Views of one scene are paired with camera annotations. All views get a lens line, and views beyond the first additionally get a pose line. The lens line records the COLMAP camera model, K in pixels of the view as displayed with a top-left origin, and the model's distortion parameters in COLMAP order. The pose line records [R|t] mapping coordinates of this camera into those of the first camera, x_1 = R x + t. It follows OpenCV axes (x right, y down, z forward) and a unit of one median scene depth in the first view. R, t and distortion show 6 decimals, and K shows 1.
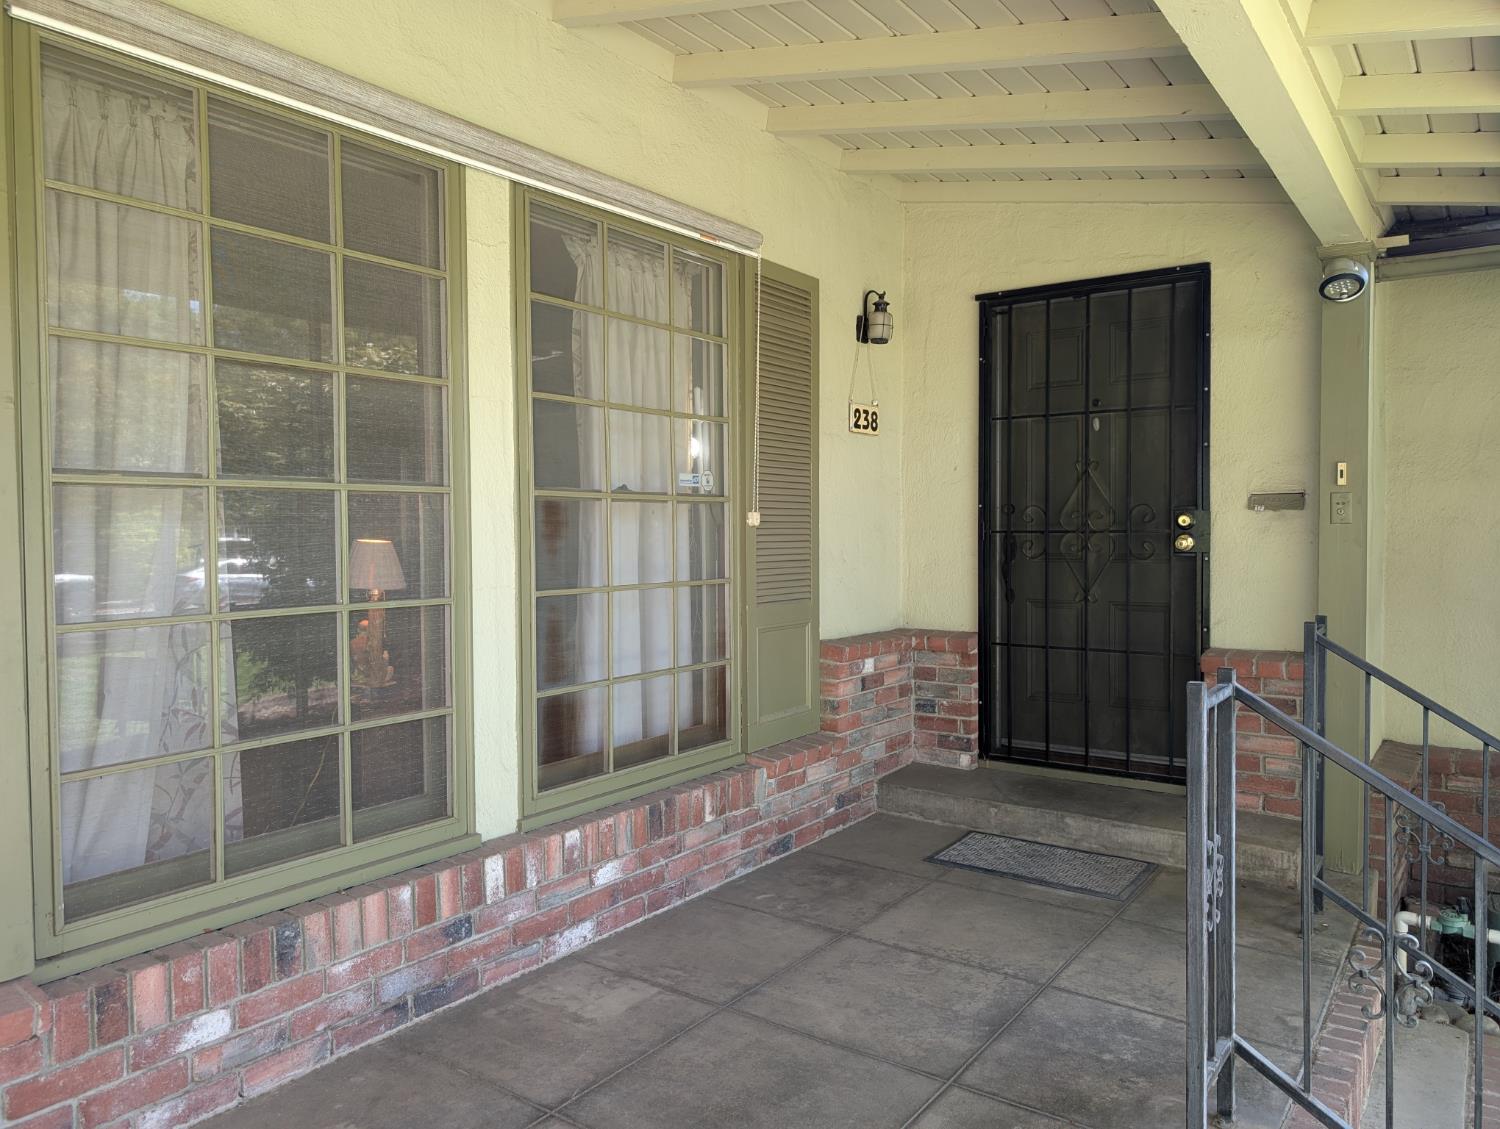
lens RADIAL K [[1084.3, 0, 749.8], [0, 1084.3, 562.4], [0, 0, 1]] dist [0.022324, -0.019783]
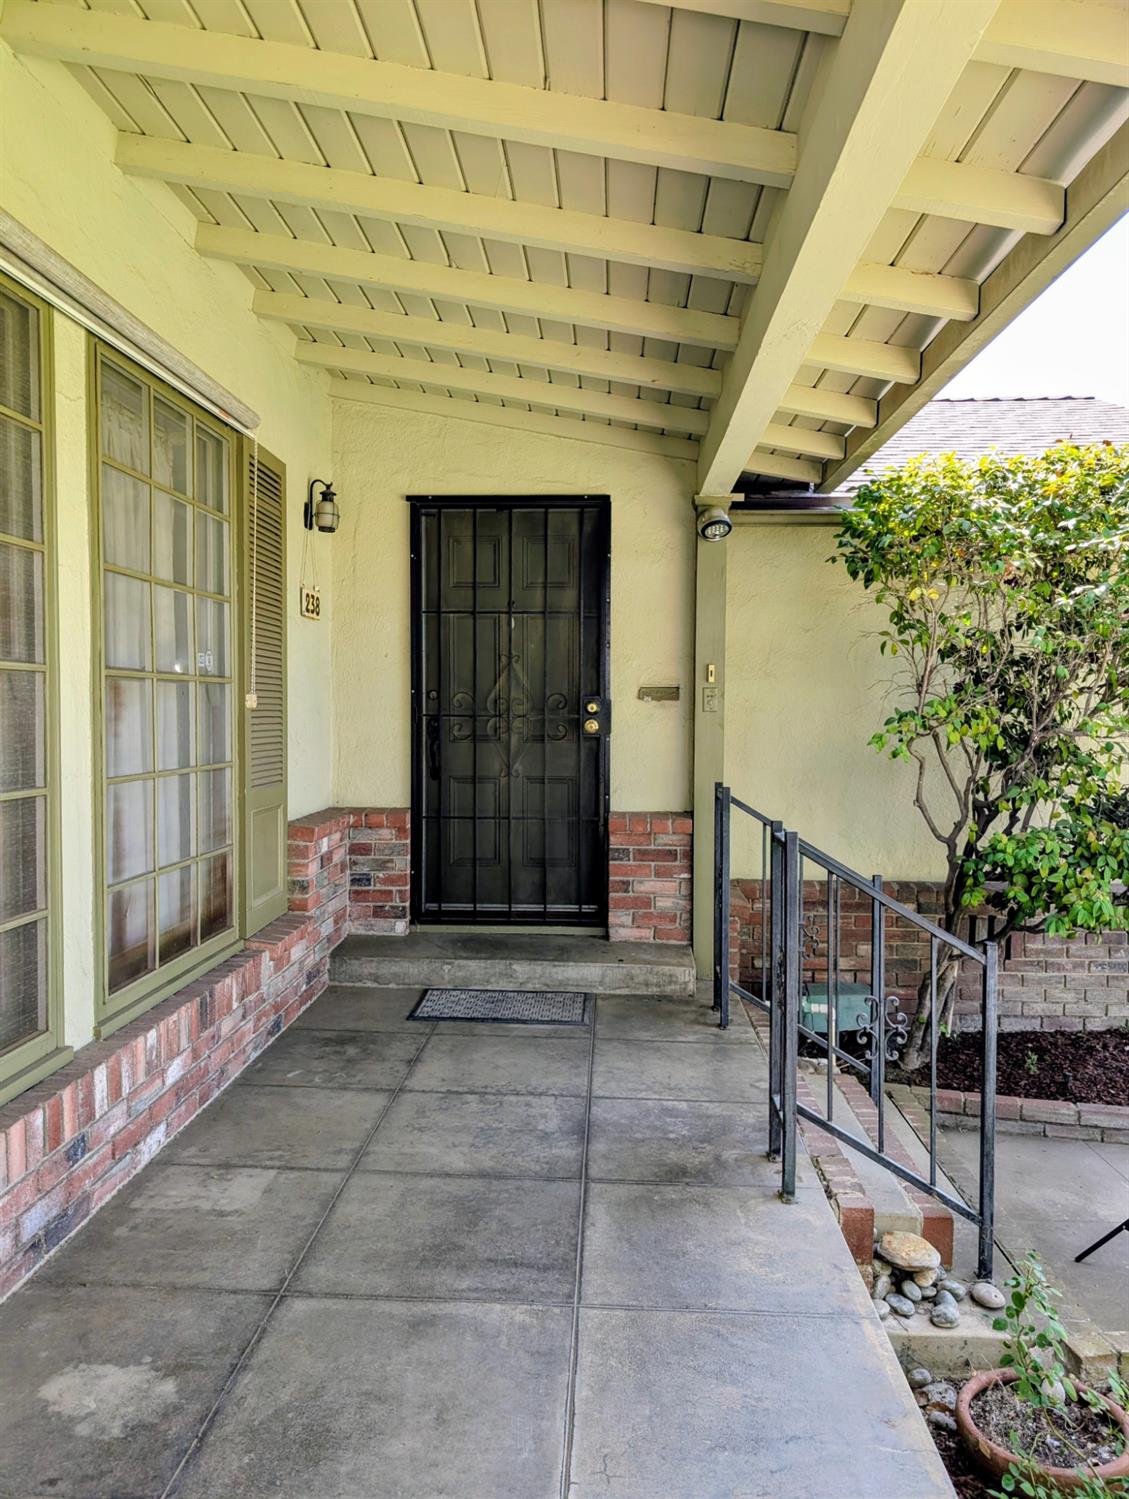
lens RADIAL K [[1083.6, 0, 564.5], [0, 1083.6, 750.1], [0, 0, 1]] dist [0.022324, -0.019783]
pose [[0.841093, -0.010430, 0.540790, -0.295859], [0.006192, 0.999934, 0.009655, -0.003287], [-0.540855, -0.004773, 0.841102, 0.008447]]
